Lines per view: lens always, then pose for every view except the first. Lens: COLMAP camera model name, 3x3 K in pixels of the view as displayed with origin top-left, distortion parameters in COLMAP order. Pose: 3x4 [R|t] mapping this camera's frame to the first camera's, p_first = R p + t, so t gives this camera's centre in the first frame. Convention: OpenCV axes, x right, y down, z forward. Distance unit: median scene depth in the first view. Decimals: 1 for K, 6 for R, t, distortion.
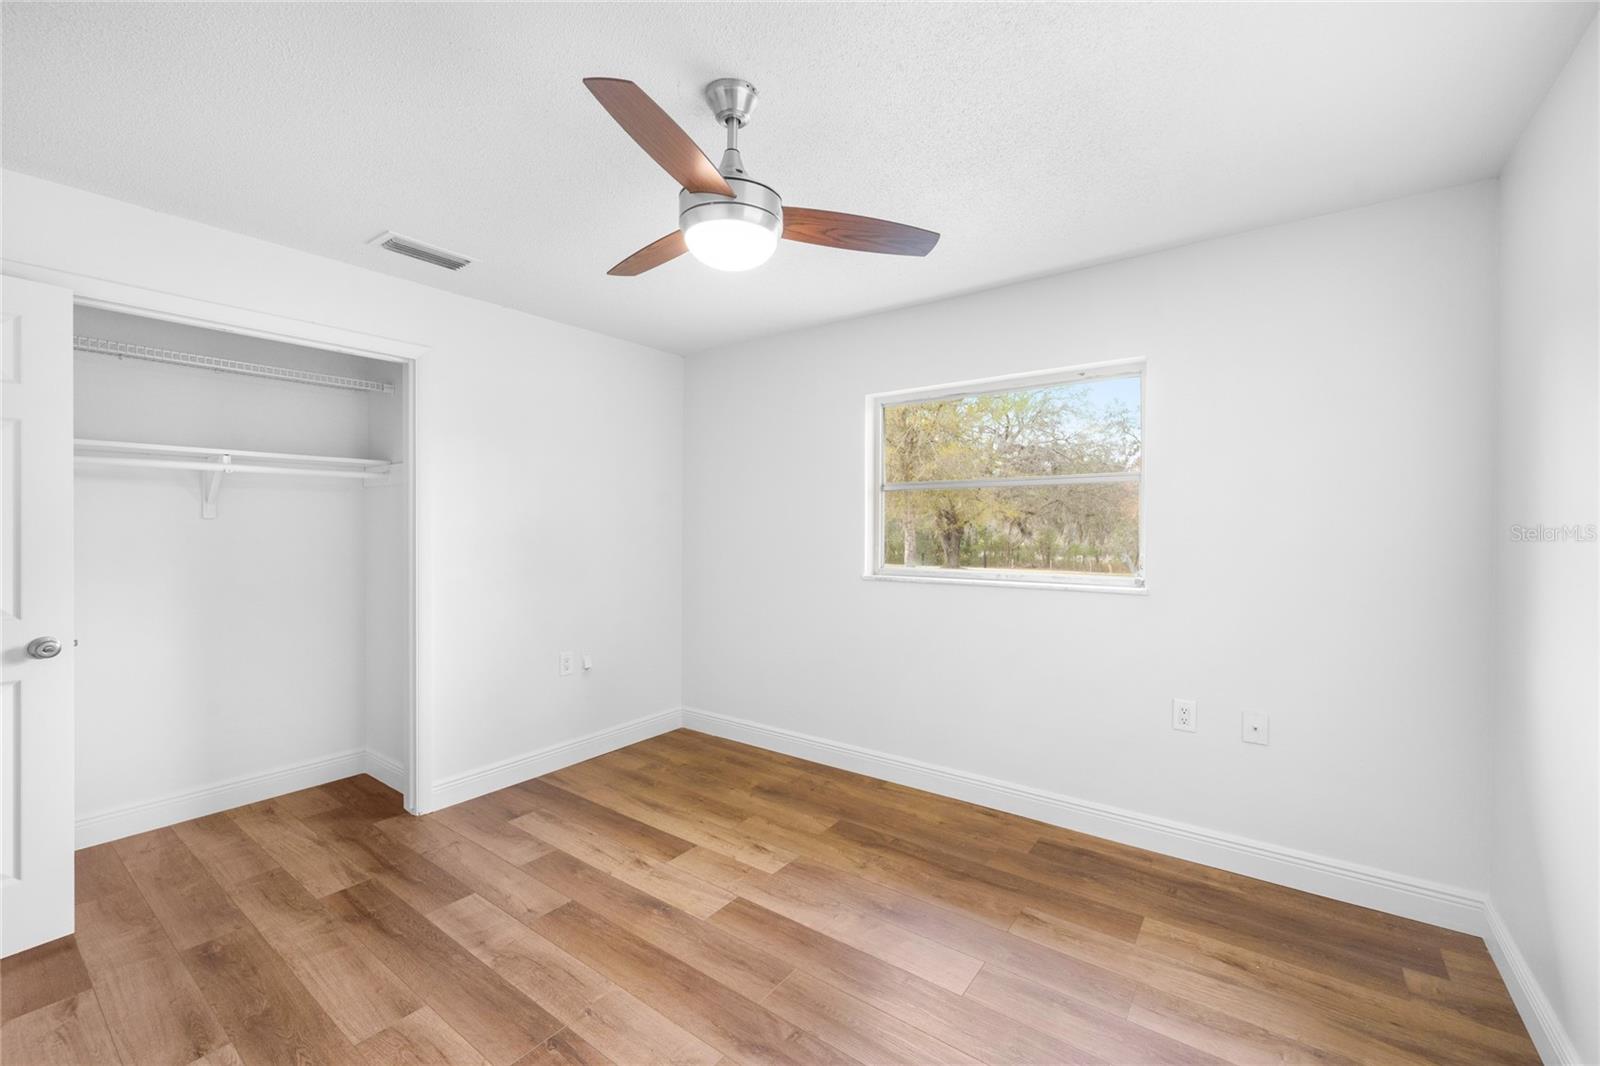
lens RADIAL K [[661.0, 0, 825.4], [0, 661.0, 533.2], [0, 0, 1]] dist [-0.002492, 0.000256]
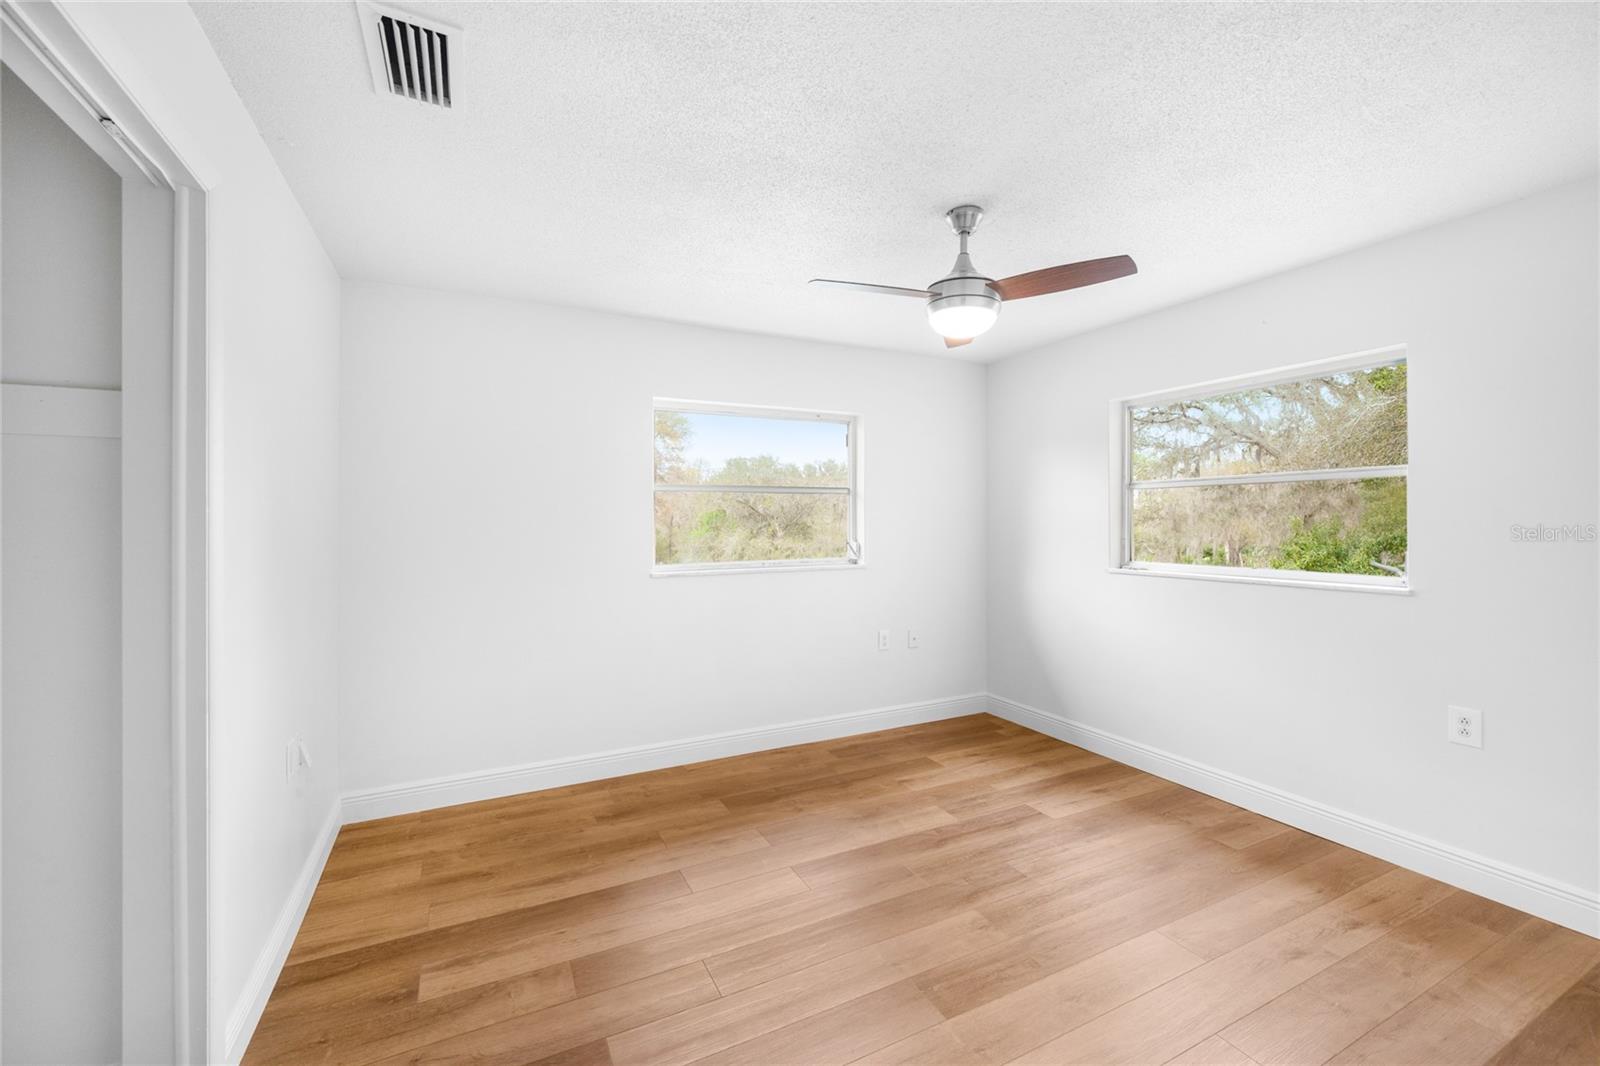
lens RADIAL K [[661.0, 0, 799.9], [0, 661.0, 525.1], [0, 0, 1]] dist [-0.002492, 0.000256]
pose [[0.458271, -0.009031, 0.888767, -0.895239], [0.018156, 0.999835, 0.000797, -0.011121], [-0.888627, 0.015771, 0.458359, 0.394609]]
